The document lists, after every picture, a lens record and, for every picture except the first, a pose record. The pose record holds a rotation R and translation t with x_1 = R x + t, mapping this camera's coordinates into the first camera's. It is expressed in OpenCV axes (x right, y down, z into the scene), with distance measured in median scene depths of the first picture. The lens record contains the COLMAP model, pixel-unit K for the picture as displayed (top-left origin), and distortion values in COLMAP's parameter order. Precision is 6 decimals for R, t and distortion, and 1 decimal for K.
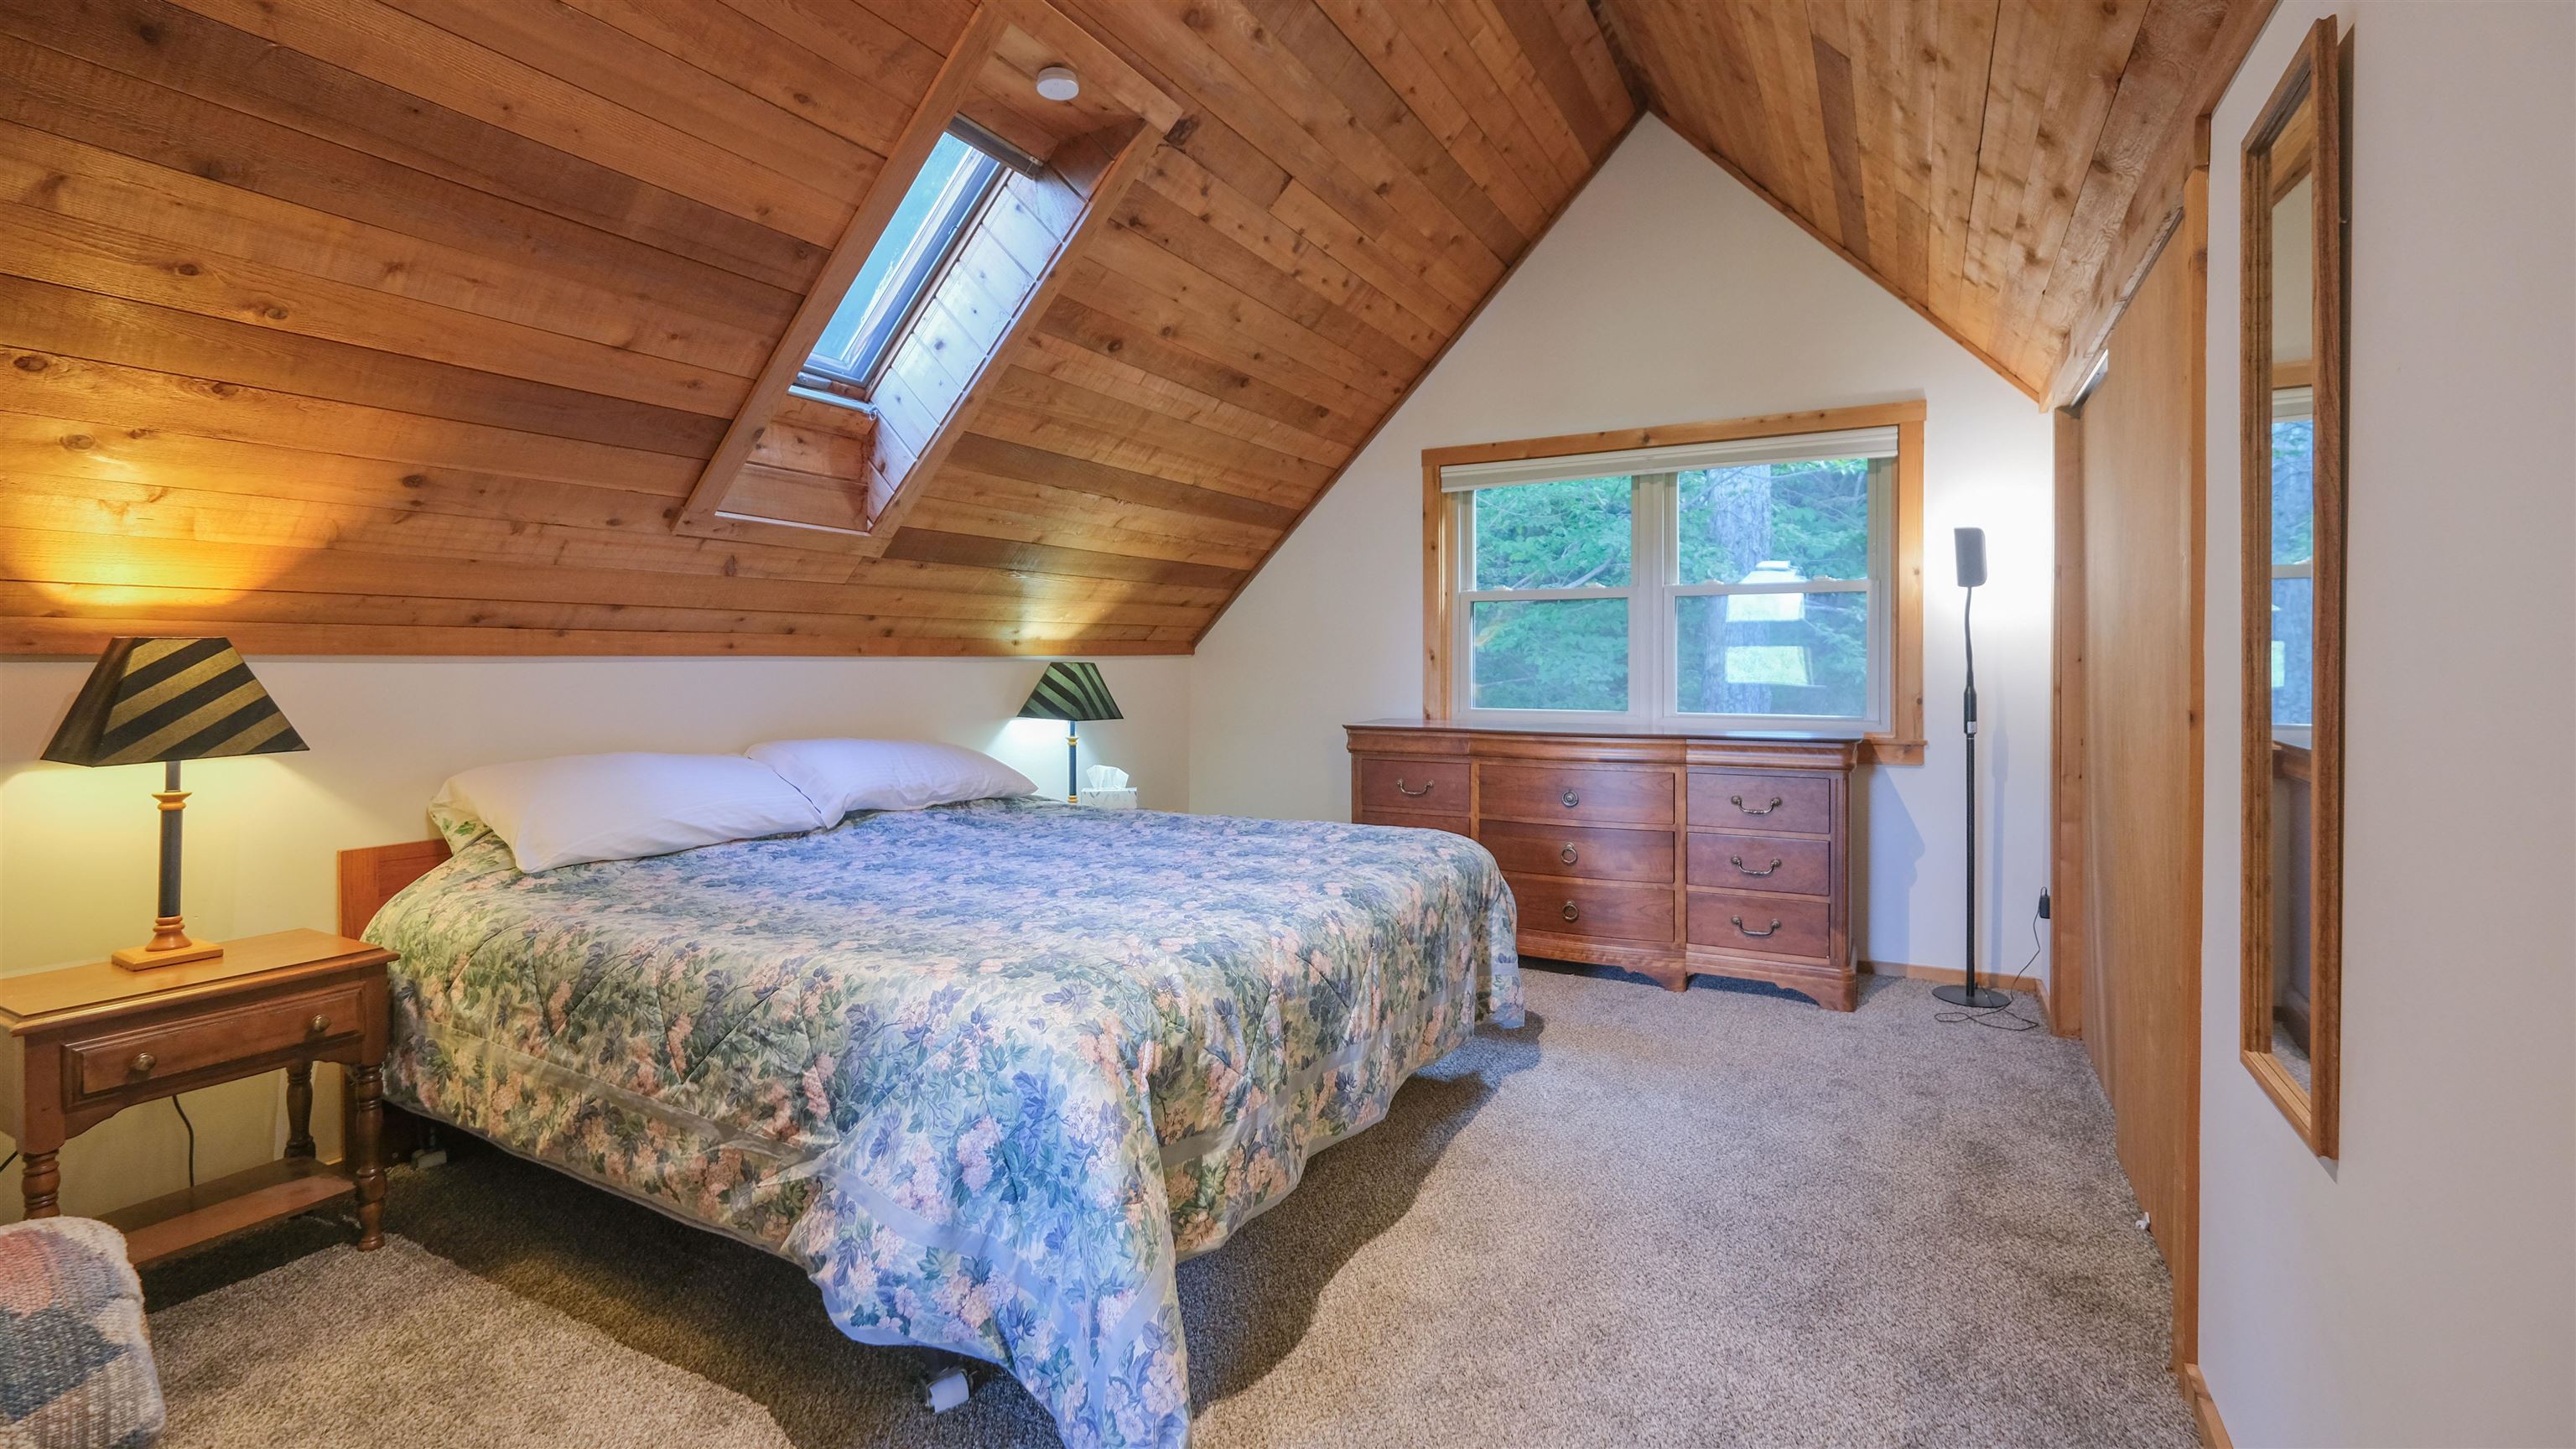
lens RADIAL K [[1149.2, 0, 1335.4], [0, 1149.2, 672.1], [0, 0, 1]] dist [-0.006534, 0.000008]
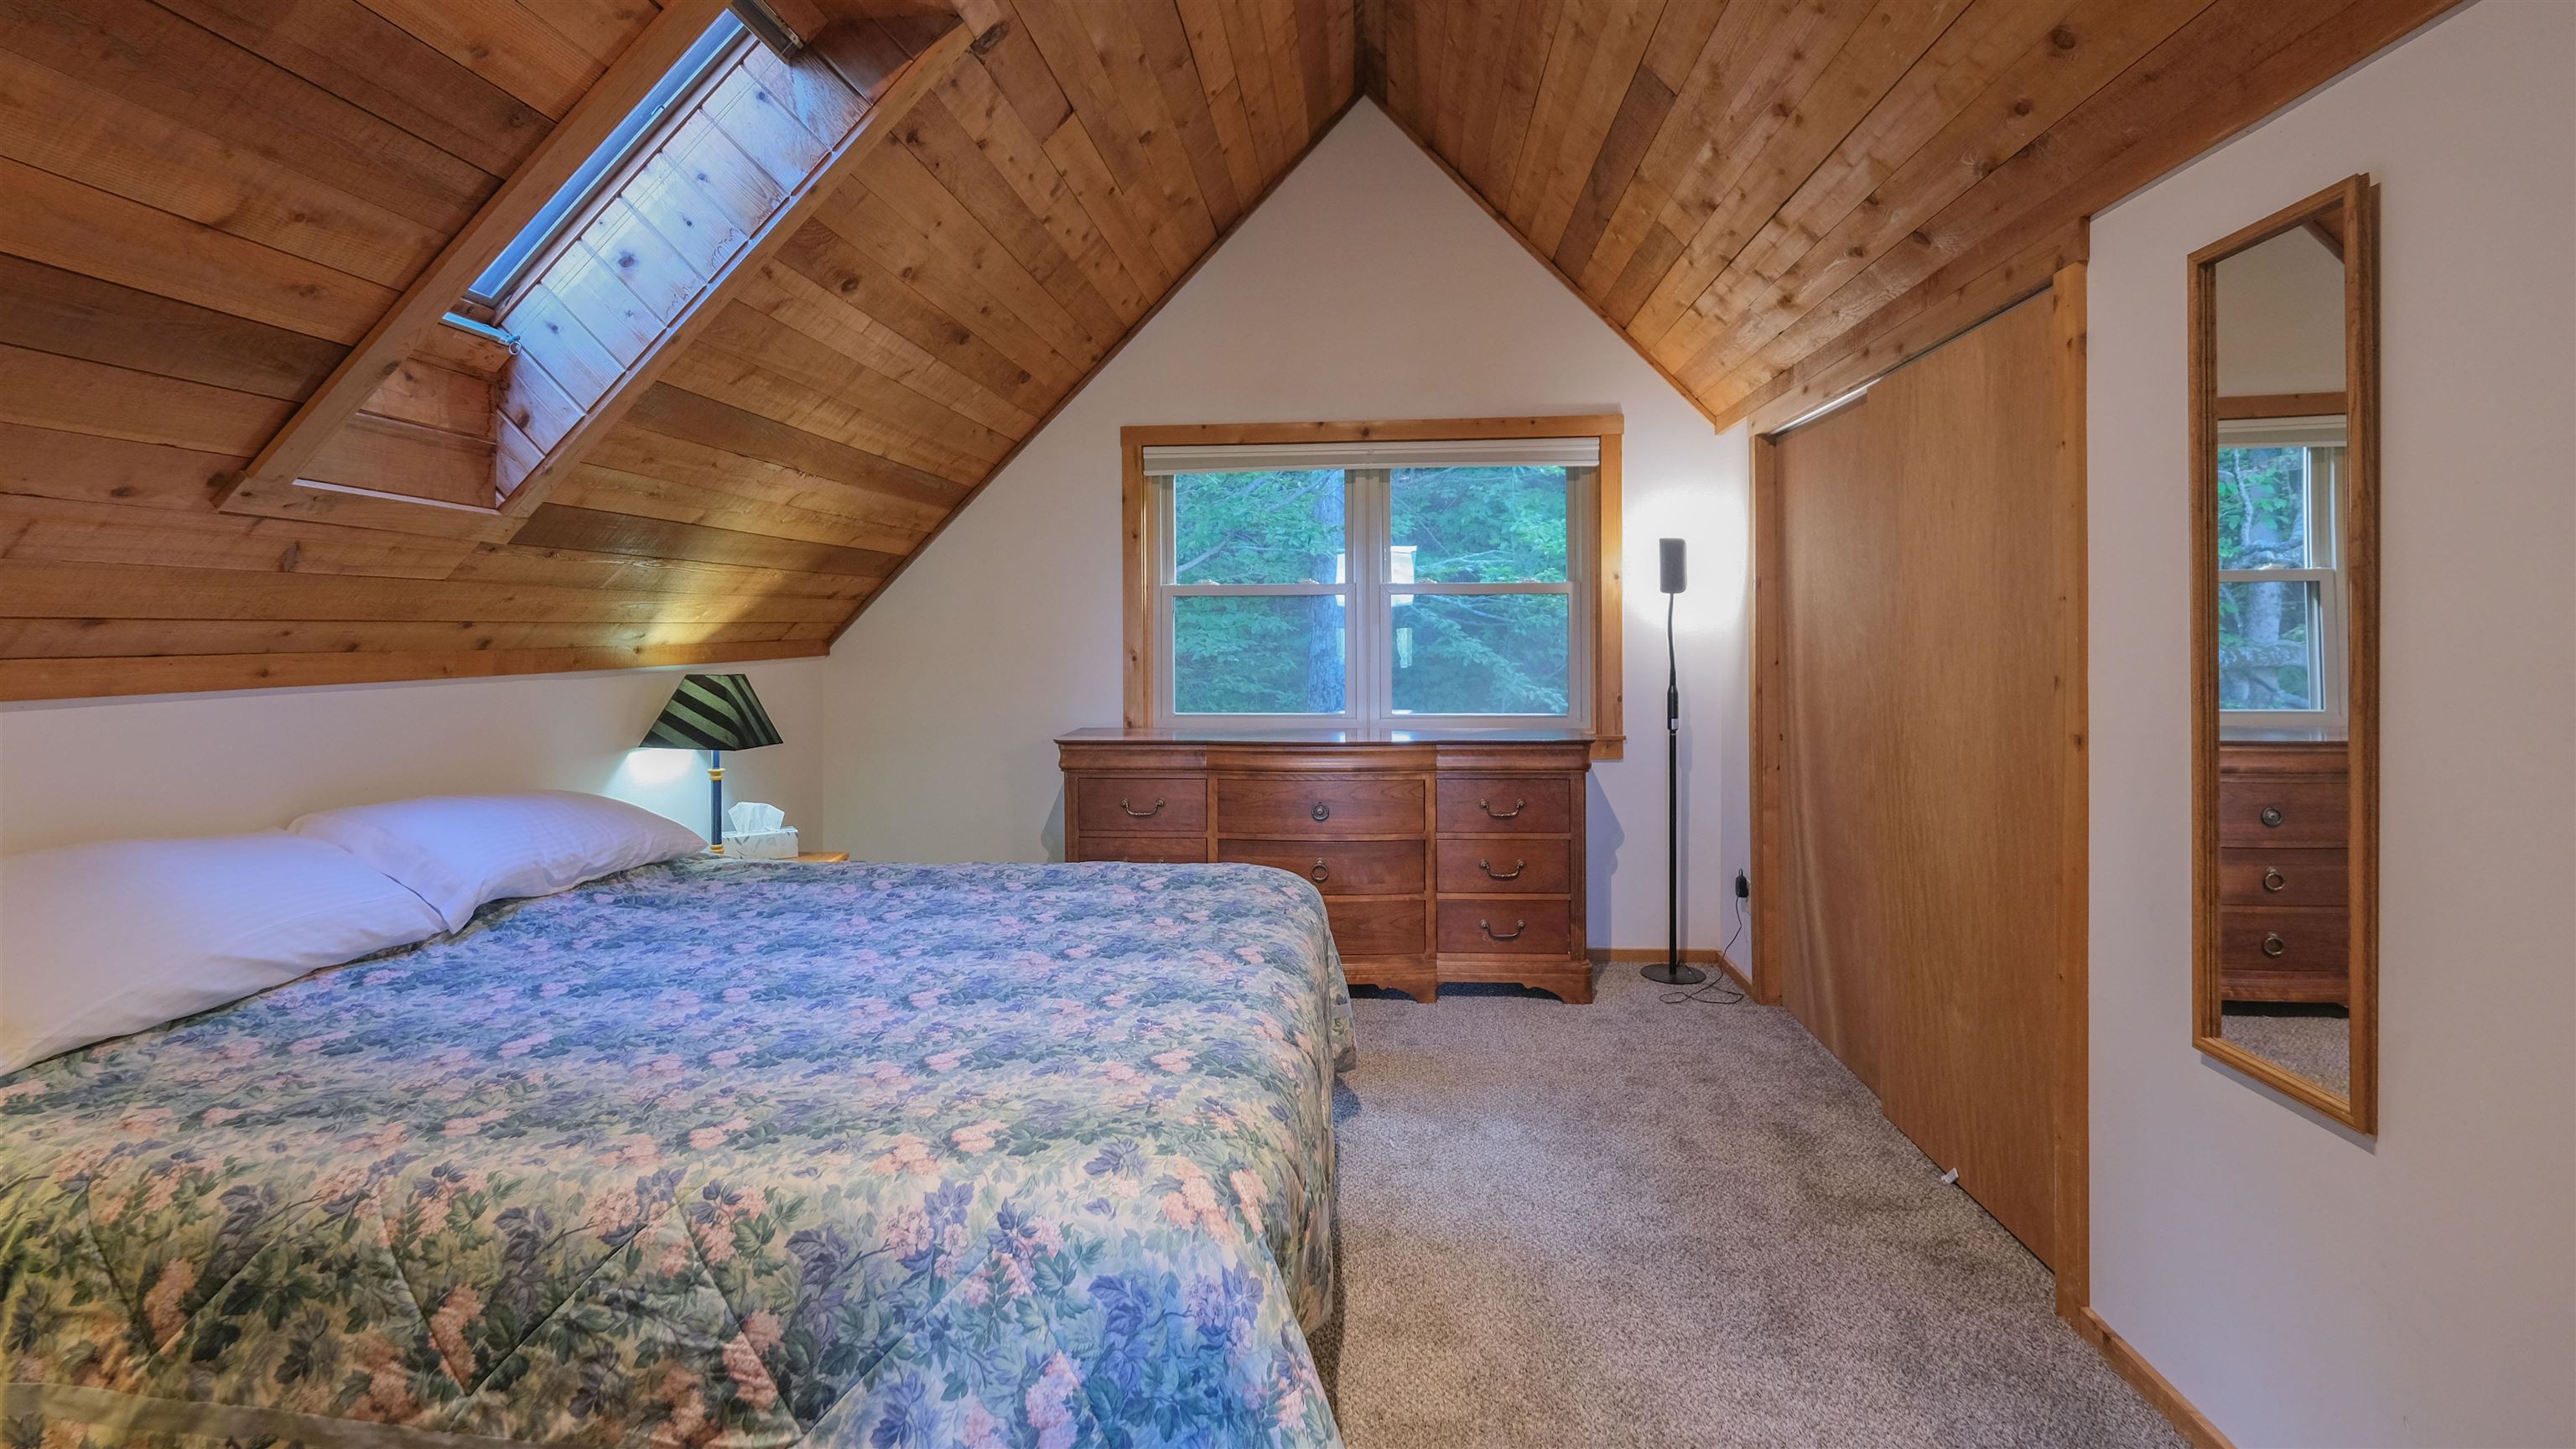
lens RADIAL K [[1203.1, 0, 1320.9], [0, 1203.1, 637.7], [0, 0, 1]] dist [-0.015197, -0.004797]
pose [[0.916831, -0.004841, 0.399245, -0.264237], [0.006980, 0.999968, -0.003903, -0.040526], [-0.399213, 0.006365, 0.916836, 0.132347]]
